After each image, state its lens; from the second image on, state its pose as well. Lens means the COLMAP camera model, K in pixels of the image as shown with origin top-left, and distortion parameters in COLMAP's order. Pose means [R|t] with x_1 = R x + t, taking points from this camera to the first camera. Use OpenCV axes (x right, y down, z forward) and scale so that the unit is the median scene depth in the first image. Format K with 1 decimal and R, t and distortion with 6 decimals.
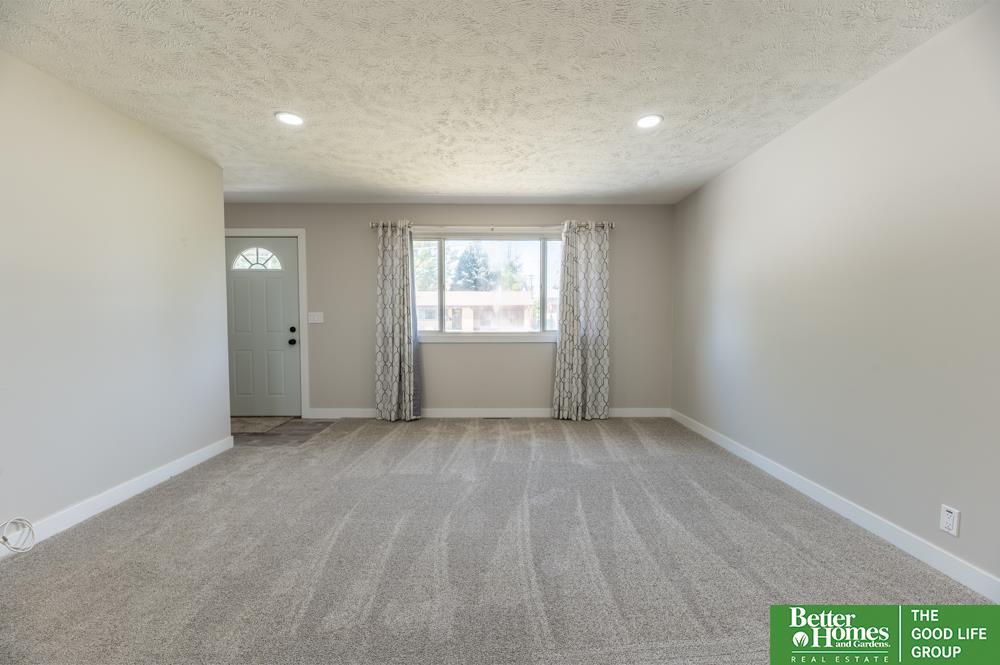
lens RADIAL K [[401.2, 0, 500.0], [0, 401.2, 335.4], [0, 0, 1]] dist [-0.001429, -0.002917]
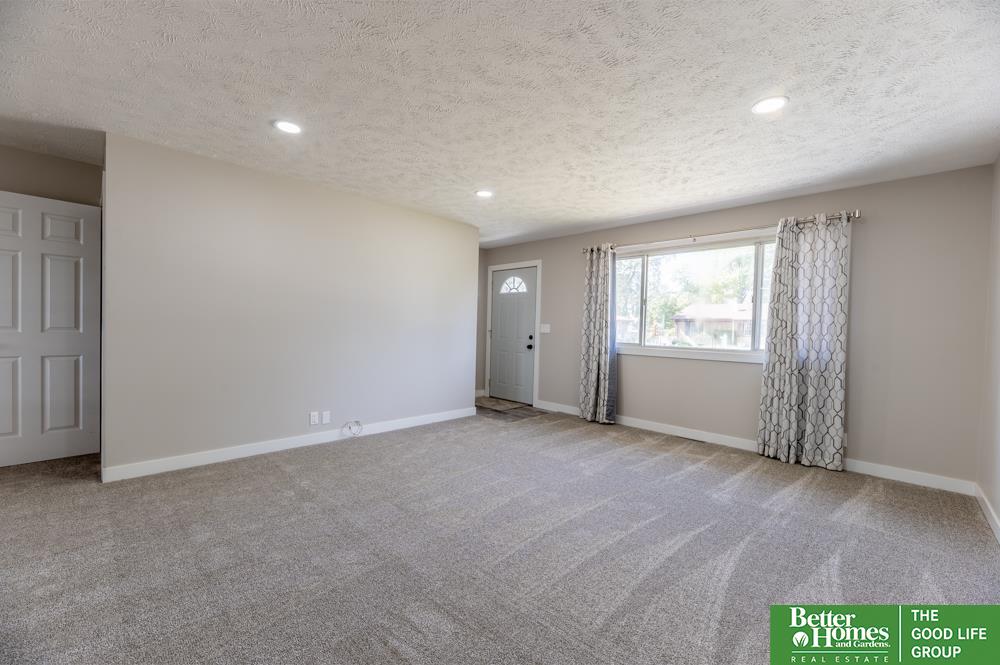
lens RADIAL K [[401.2, 0, 500.9], [0, 401.2, 334.4], [0, 0, 1]] dist [-0.001429, -0.002917]
pose [[0.705330, 0.031107, -0.708196, 0.352881], [-0.056740, 0.998309, -0.012660, -0.002145], [0.706604, 0.049112, 0.705903, 0.011116]]
